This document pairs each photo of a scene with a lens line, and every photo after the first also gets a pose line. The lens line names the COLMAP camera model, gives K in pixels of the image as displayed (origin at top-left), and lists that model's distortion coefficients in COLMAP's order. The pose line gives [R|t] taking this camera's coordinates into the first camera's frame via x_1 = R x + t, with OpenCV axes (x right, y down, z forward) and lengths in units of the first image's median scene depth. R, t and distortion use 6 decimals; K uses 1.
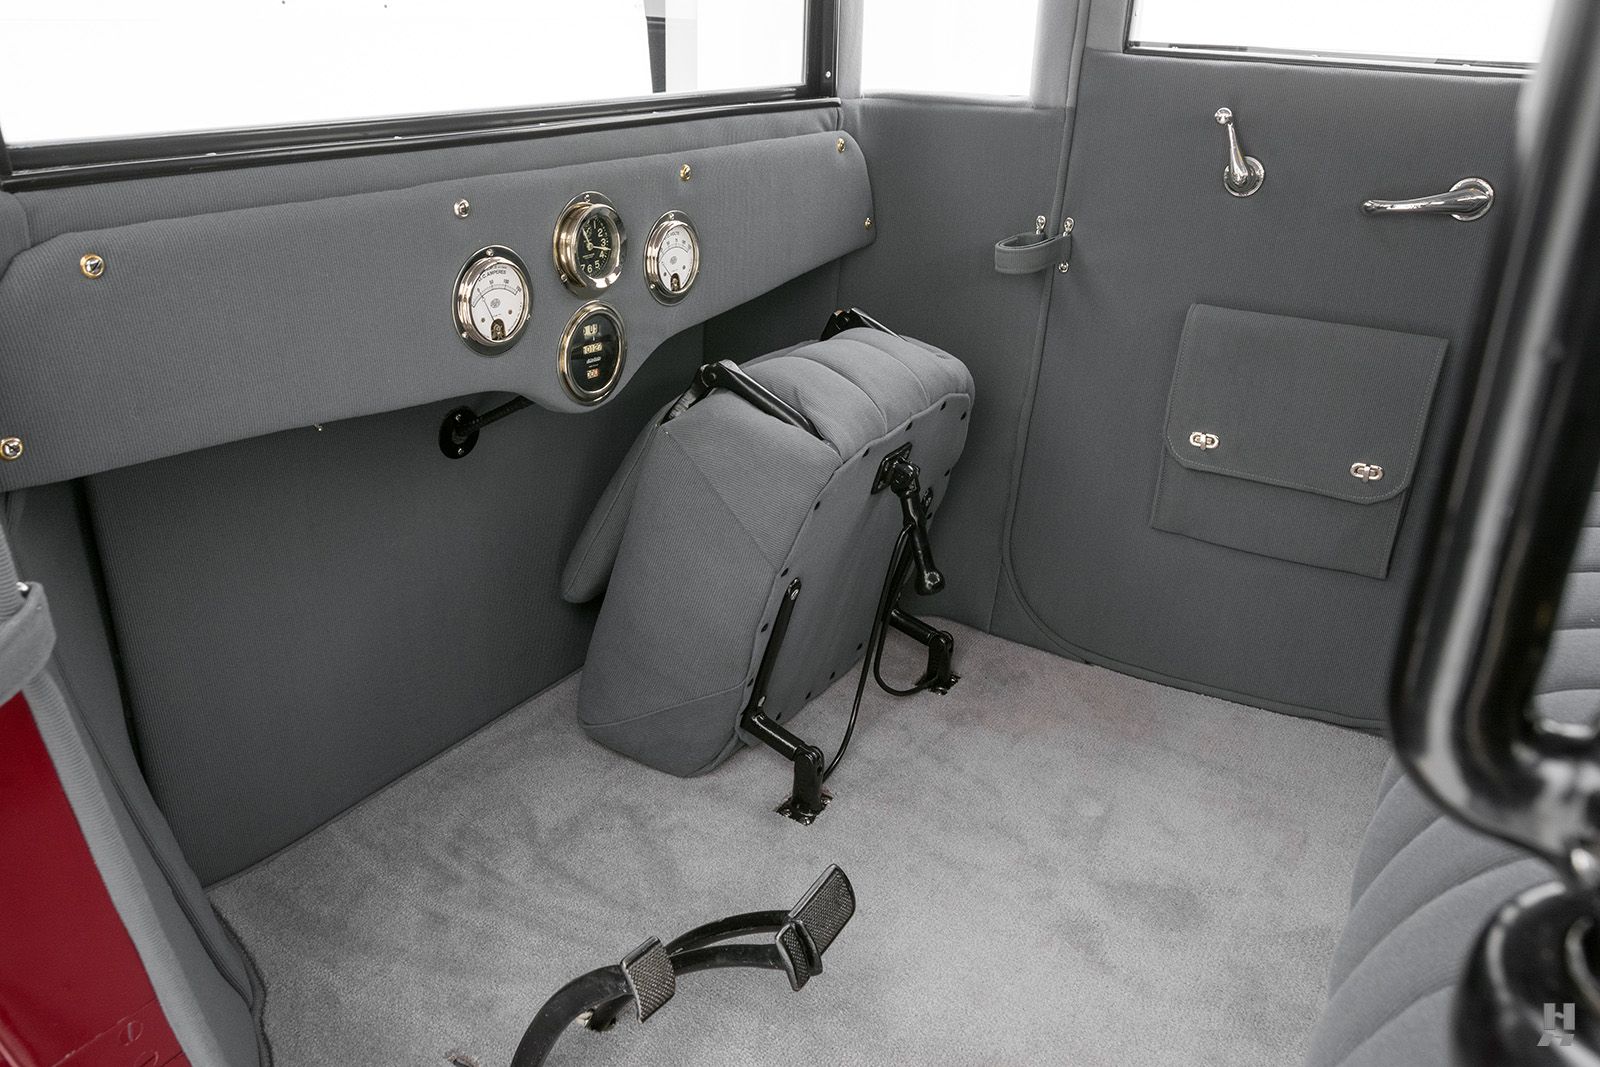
lens RADIAL K [[1282.0, 0, 801.2], [0, 1282.0, 537.2], [0, 0, 1]] dist [0.023606, -0.012211]
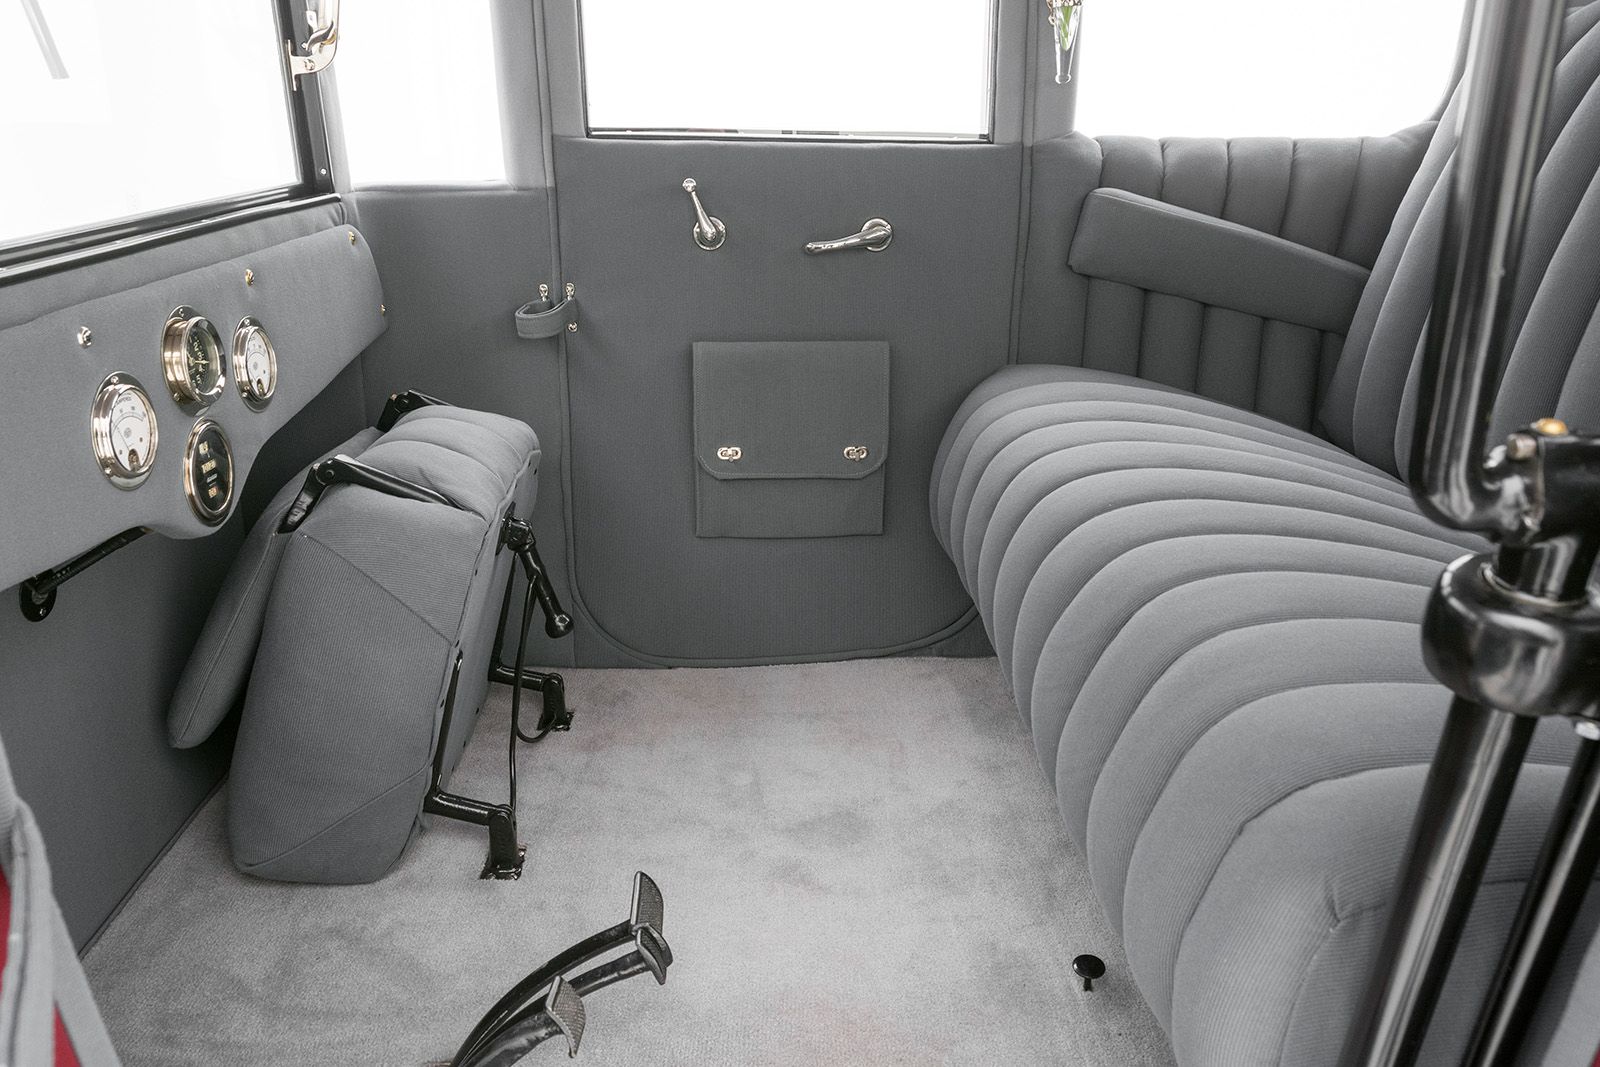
lens RADIAL K [[1282.0, 0, 796.7], [0, 1282.0, 528.5], [0, 0, 1]] dist [0.023606, -0.012211]
pose [[0.824918, -0.210547, 0.524577, -0.287010], [0.240718, 0.970533, 0.010999, -0.006956], [-0.511435, 0.117202, 0.851292, -0.029753]]
